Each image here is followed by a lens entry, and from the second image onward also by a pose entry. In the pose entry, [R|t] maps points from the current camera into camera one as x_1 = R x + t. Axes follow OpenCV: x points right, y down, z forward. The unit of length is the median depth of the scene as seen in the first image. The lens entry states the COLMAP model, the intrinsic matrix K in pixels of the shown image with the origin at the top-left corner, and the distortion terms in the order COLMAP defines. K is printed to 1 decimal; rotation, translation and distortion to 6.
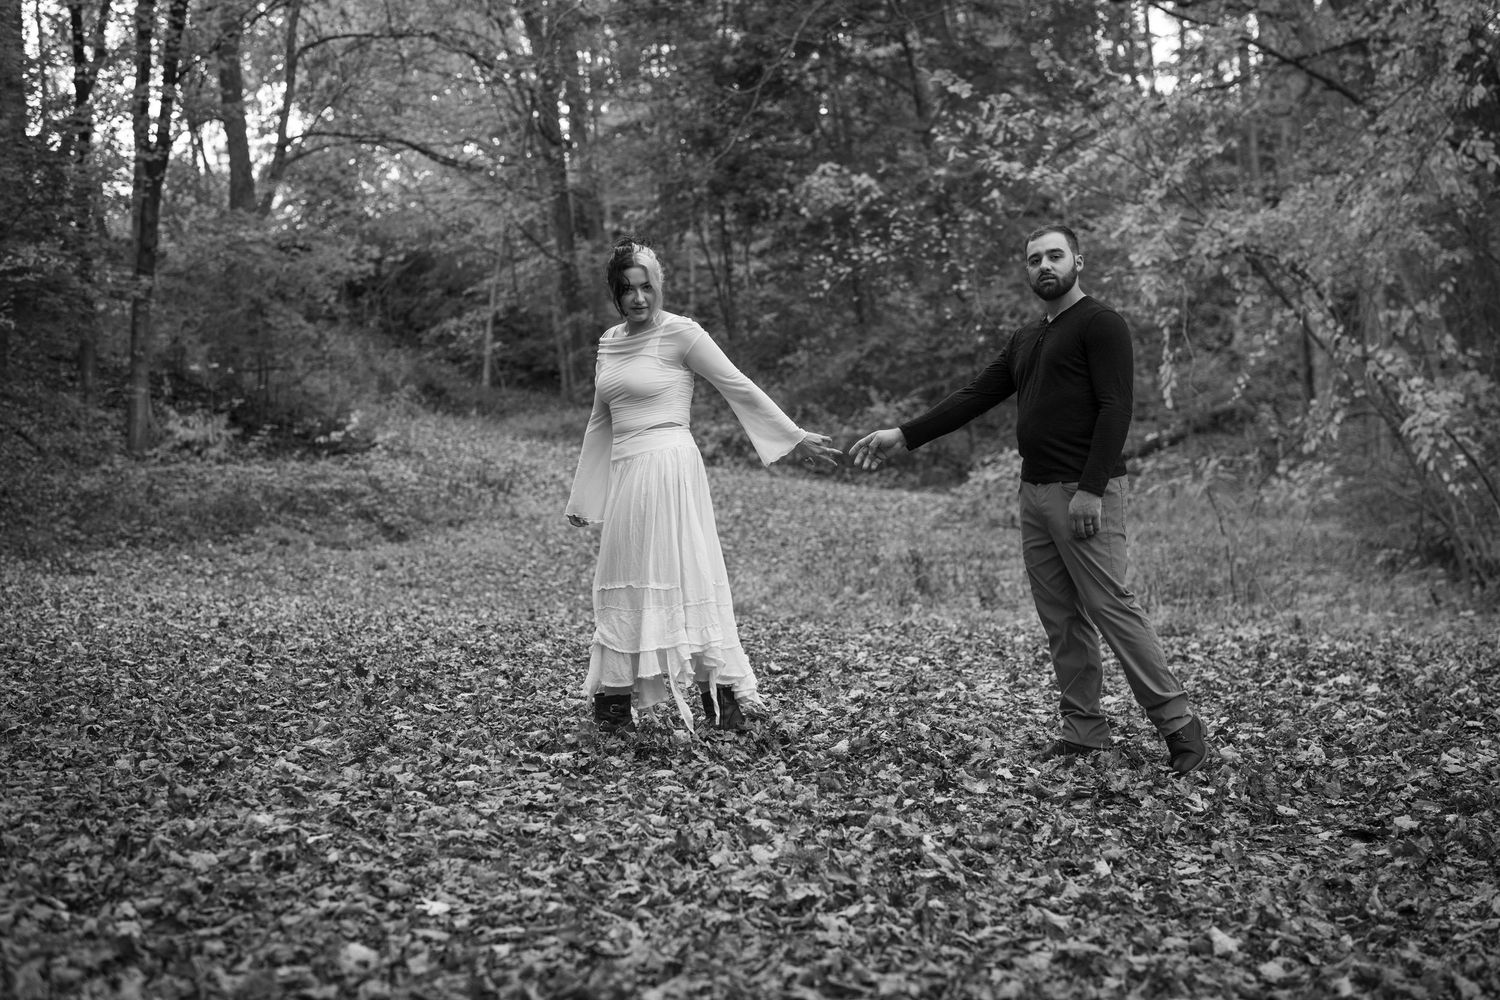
lens RADIAL K [[2055.1, 0, 755.1], [0, 2055.1, 501.8], [0, 0, 1]] dist [0.015283, 0.000000]
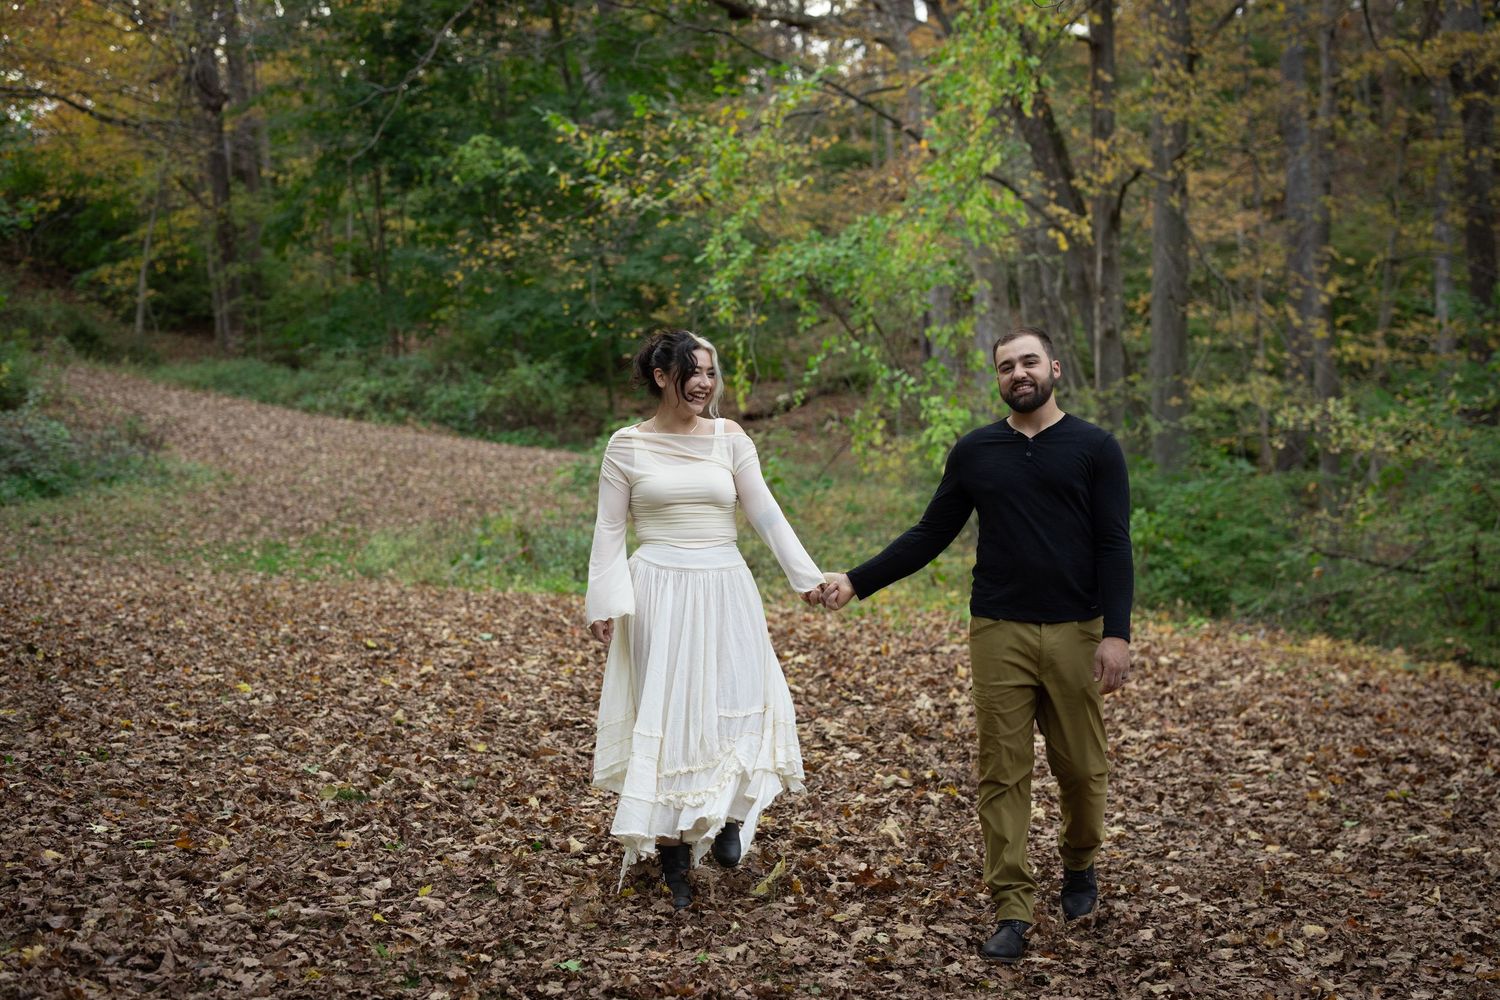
lens RADIAL K [[2055.1, 0, 755.3], [0, 2055.1, 492.4], [0, 0, 1]] dist [0.015283, 0.000000]
pose [[0.986713, 0.019854, 0.161258, 0.015038], [-0.024371, 0.999363, 0.026080, -0.020910], [-0.160637, -0.029663, 0.986568, -0.115599]]
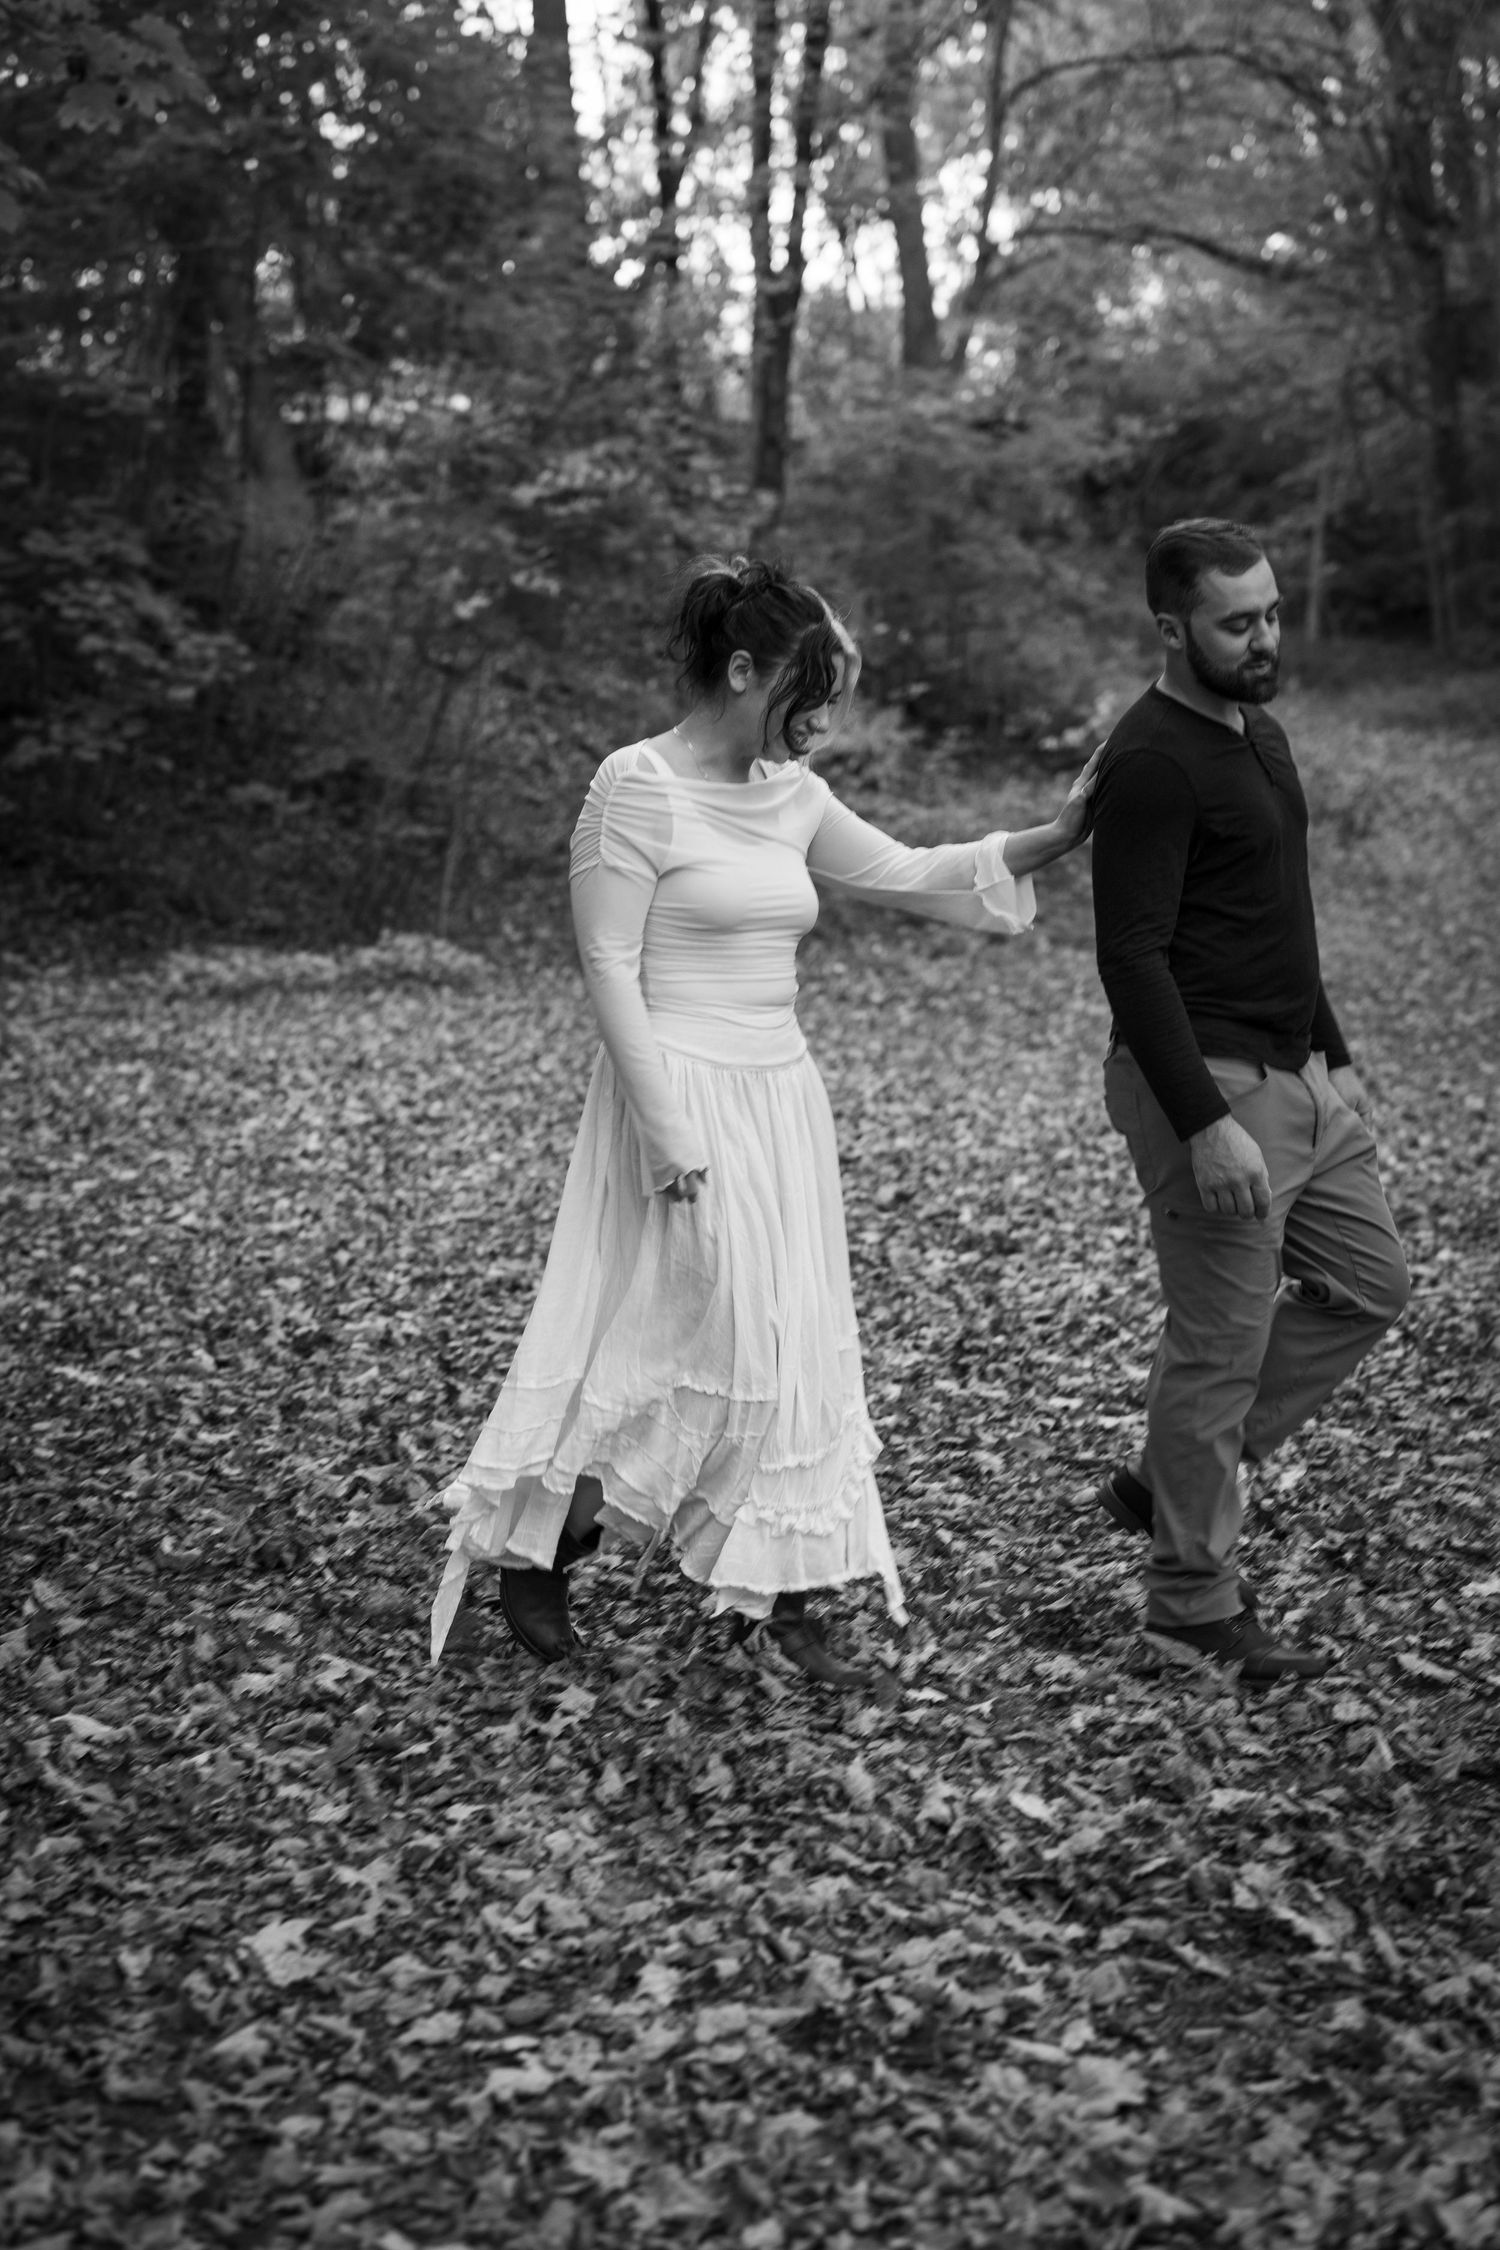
lens RADIAL K [[3082.6, 0, 766.5], [0, 3082.6, 1122.5], [0, 0, 1]] dist [0.015283, 0.000000]
pose [[0.956996, 0.016193, -0.289649, -0.034563], [0.014639, 0.994473, 0.103963, -0.021096], [0.289732, -0.103733, 0.951470, 0.130631]]
